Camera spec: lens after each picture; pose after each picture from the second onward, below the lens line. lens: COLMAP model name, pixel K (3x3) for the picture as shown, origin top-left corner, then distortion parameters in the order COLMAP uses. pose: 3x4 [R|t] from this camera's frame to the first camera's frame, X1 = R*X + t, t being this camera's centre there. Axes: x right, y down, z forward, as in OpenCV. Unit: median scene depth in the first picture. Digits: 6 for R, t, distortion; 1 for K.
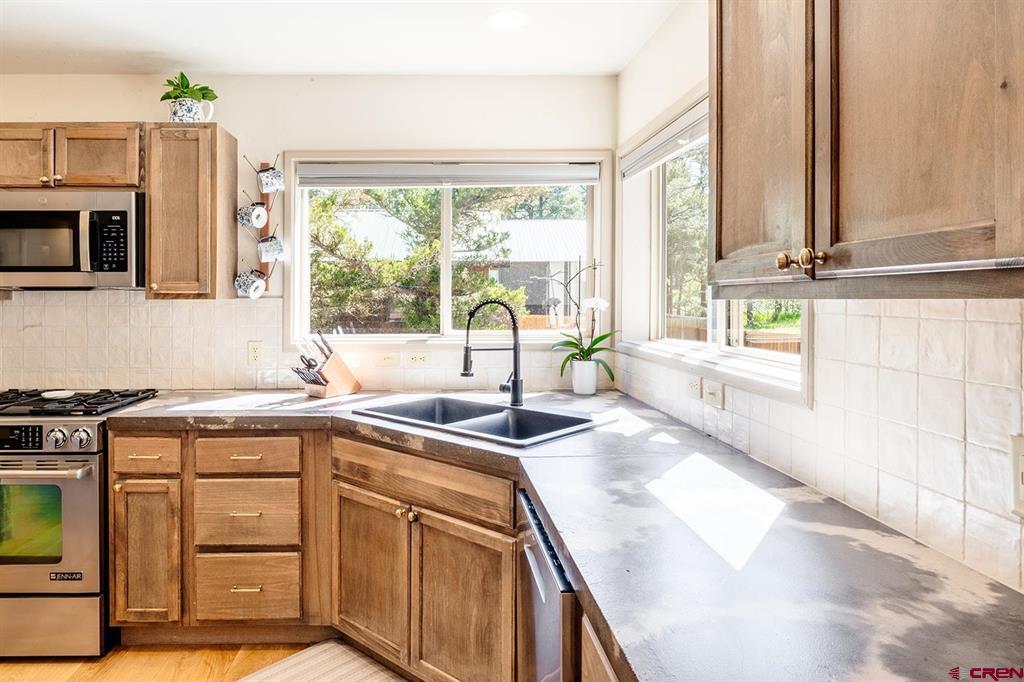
lens RADIAL K [[623.5, 0, 450.0], [0, 623.5, 308.2], [0, 0, 1]] dist [-0.004693, 0.001241]
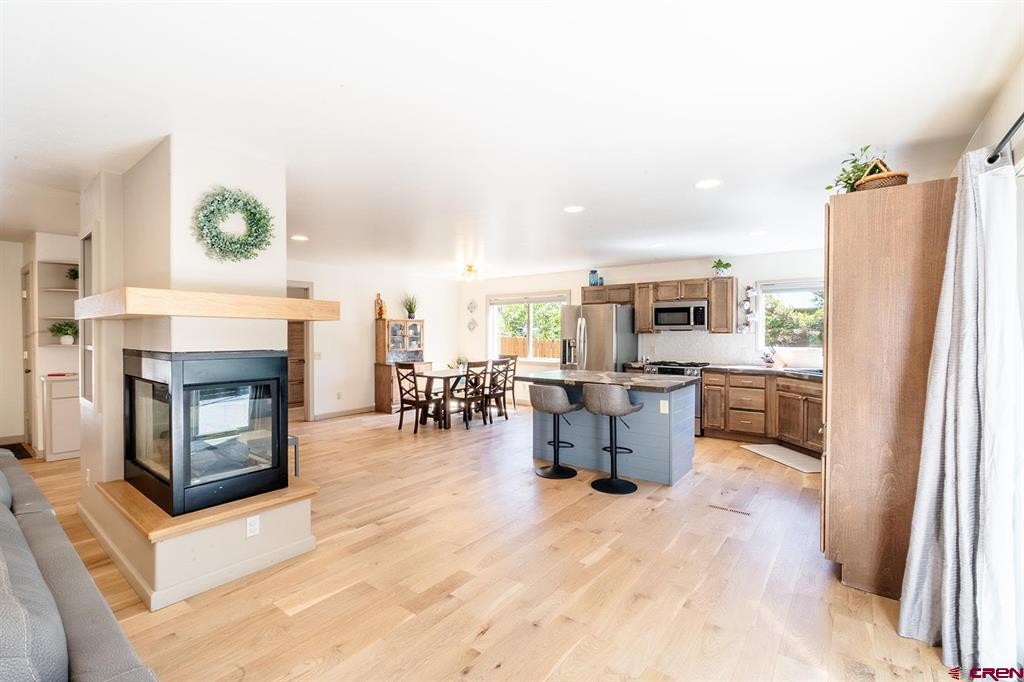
lens RADIAL K [[458.5, 0, 515.8], [0, 458.5, 338.9], [0, 0, 1]] dist [0.002478, -0.002093]
pose [[0.782351, 0.008946, -0.622774, 0.202838], [-0.012372, 0.999923, -0.001179, 0.027727], [0.622715, 0.008627, 0.782401, -1.490501]]
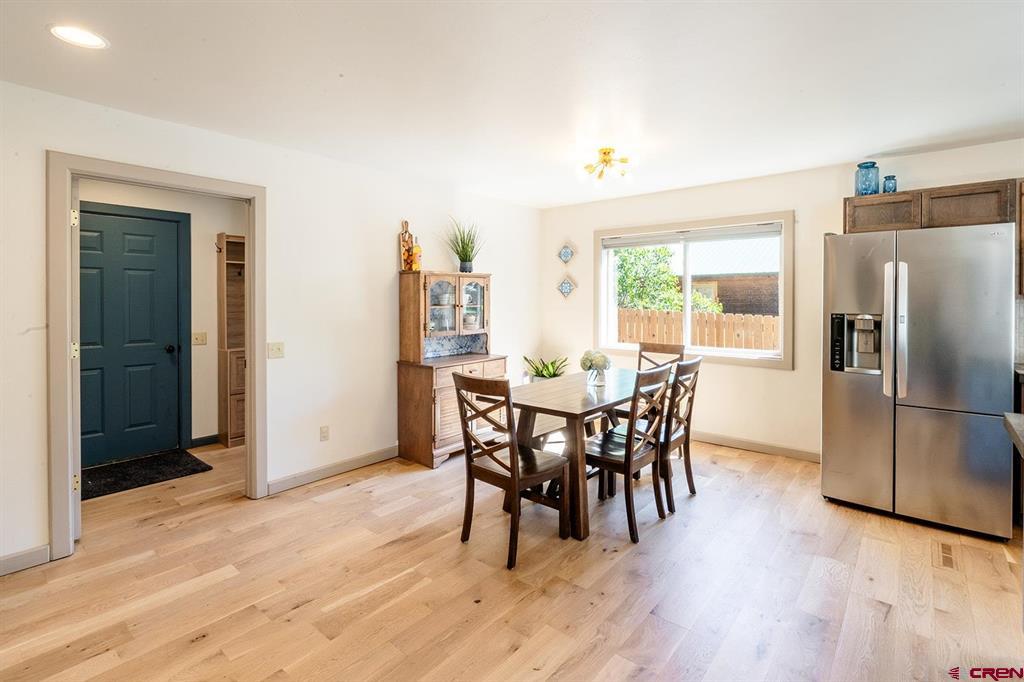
lens RADIAL K [[489.5, 0, 513.3], [0, 489.5, 302.6], [0, 0, 1]] dist [-0.002455, -0.000631]
pose [[0.752098, -0.000098, -0.659052, -1.067939], [-0.009956, 0.999884, -0.011511, 0.019799], [0.658977, 0.015219, 0.752010, -0.659674]]
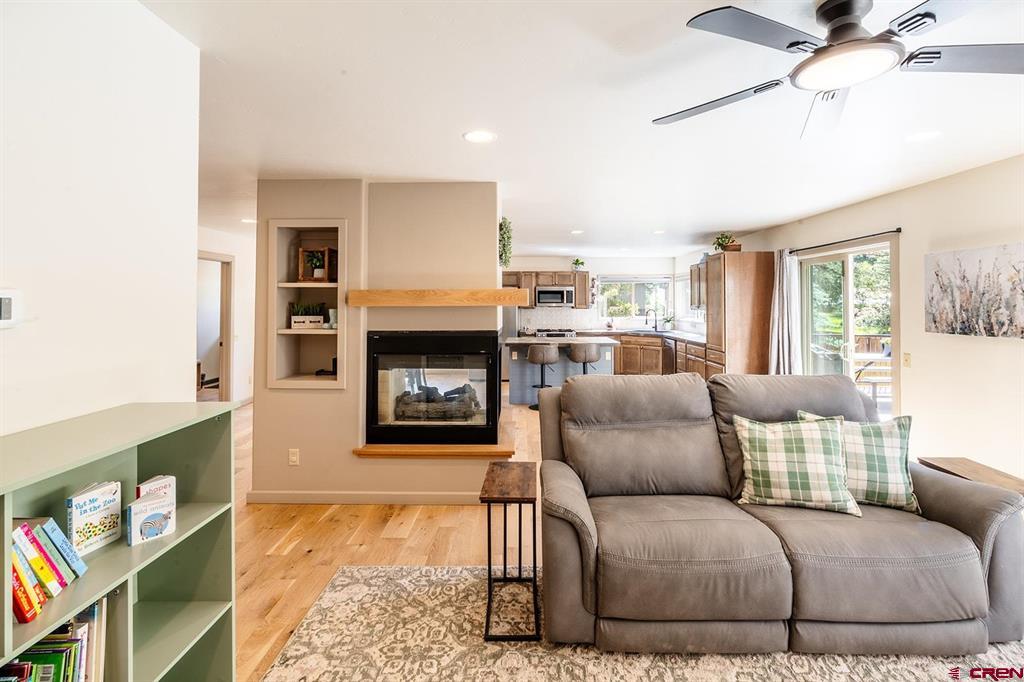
lens RADIAL K [[458.5, 0, 526.3], [0, 458.5, 293.5], [0, 0, 1]] dist [0.002478, -0.002093]
pose [[0.999799, -0.001680, -0.019958, -0.807524], [0.000854, 0.999145, -0.041333, 0.011212], [0.020010, 0.041308, 0.998946, -2.530960]]
